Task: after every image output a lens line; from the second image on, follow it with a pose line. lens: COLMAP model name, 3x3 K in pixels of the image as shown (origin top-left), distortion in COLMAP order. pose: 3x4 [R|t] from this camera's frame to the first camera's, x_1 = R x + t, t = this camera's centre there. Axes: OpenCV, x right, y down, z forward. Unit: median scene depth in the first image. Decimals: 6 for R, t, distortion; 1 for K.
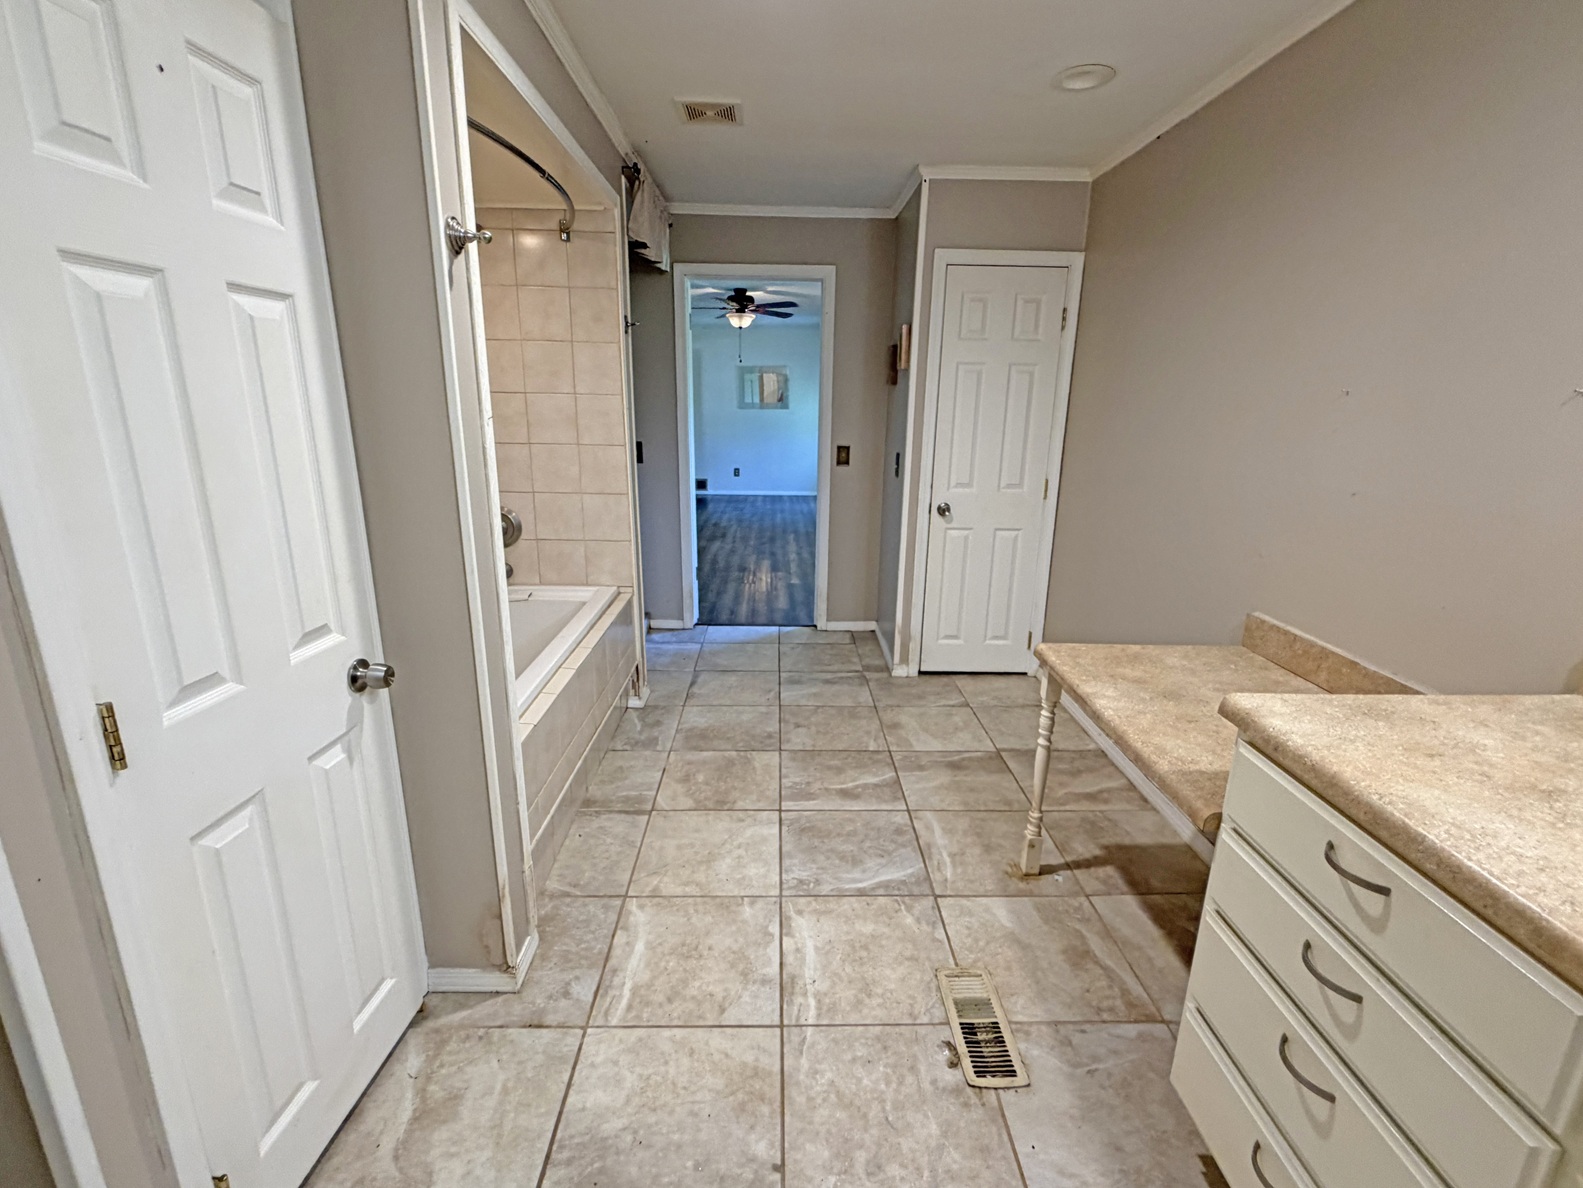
lens RADIAL K [[735.0, 0, 789.1], [0, 735.0, 595.9], [0, 0, 1]] dist [0.000410, 0.000035]
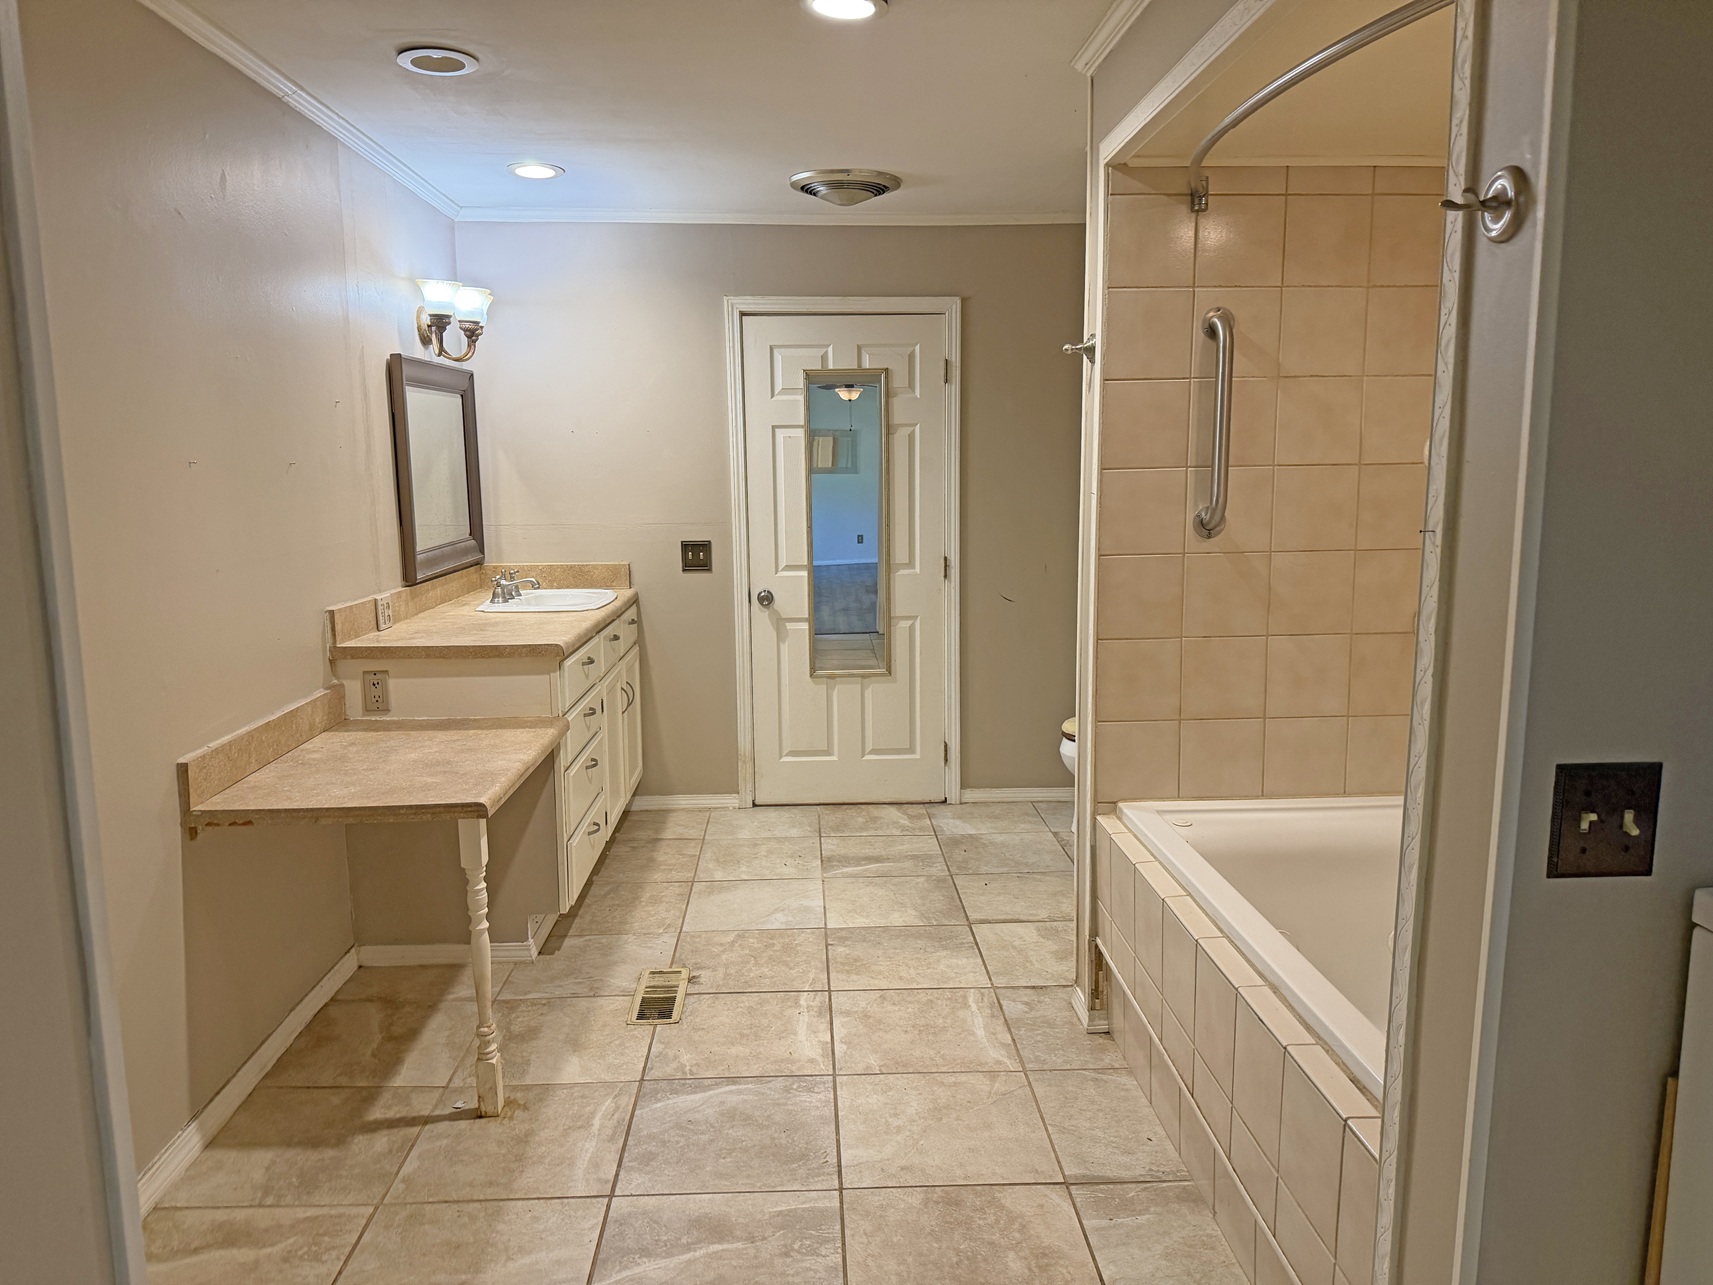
lens RADIAL K [[1211.2, 0, 848.7], [0, 1211.2, 641.4], [0, 0, 1]] dist [0.084558, -0.133295]
pose [[-0.999657, -0.001934, -0.026118, 0.008965], [-0.012298, 0.915138, 0.402954, -0.552978], [0.023123, 0.403137, -0.914848, 1.980119]]
